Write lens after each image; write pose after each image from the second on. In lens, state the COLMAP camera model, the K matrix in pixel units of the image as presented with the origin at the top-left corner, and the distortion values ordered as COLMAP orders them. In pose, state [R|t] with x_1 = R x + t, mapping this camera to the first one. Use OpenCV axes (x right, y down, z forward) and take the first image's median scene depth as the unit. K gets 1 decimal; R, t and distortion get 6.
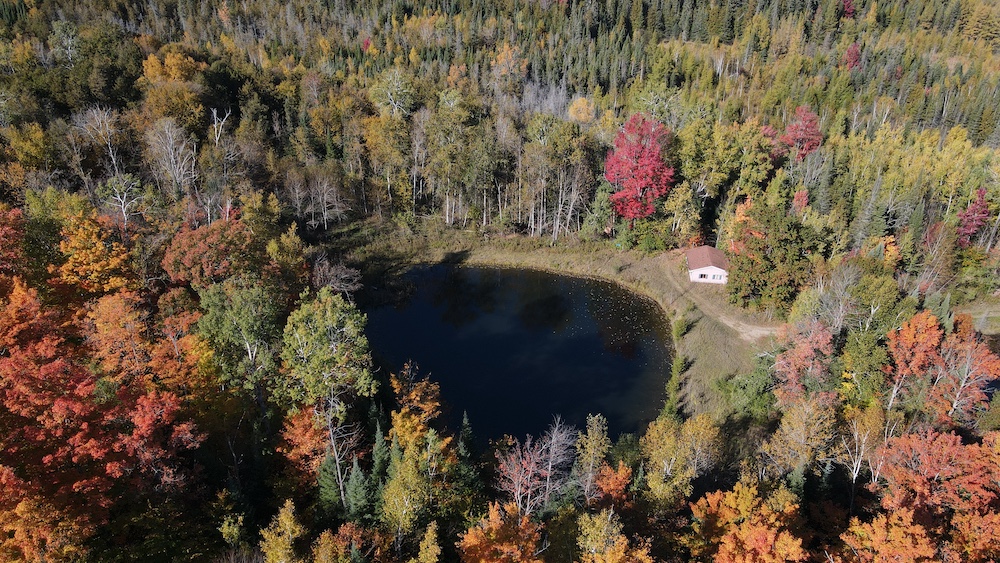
lens RADIAL K [[717.5, 0, 500.1], [0, 717.5, 280.5], [0, 0, 1]] dist [0.014299, 0.014028]
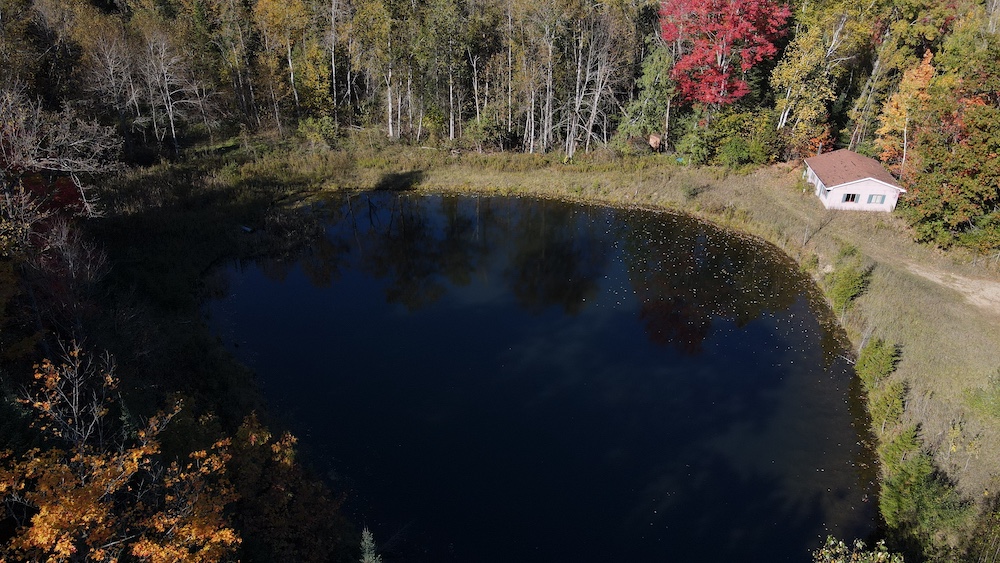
lens RADIAL K [[717.5, 0, 500.1], [0, 717.5, 281.5], [0, 0, 1]] dist [0.014299, 0.014028]
pose [[0.999343, -0.015304, 0.032839, -0.002754], [0.015475, 0.999868, -0.004942, 0.052327], [-0.032759, 0.005447, 0.999448, 0.429798]]
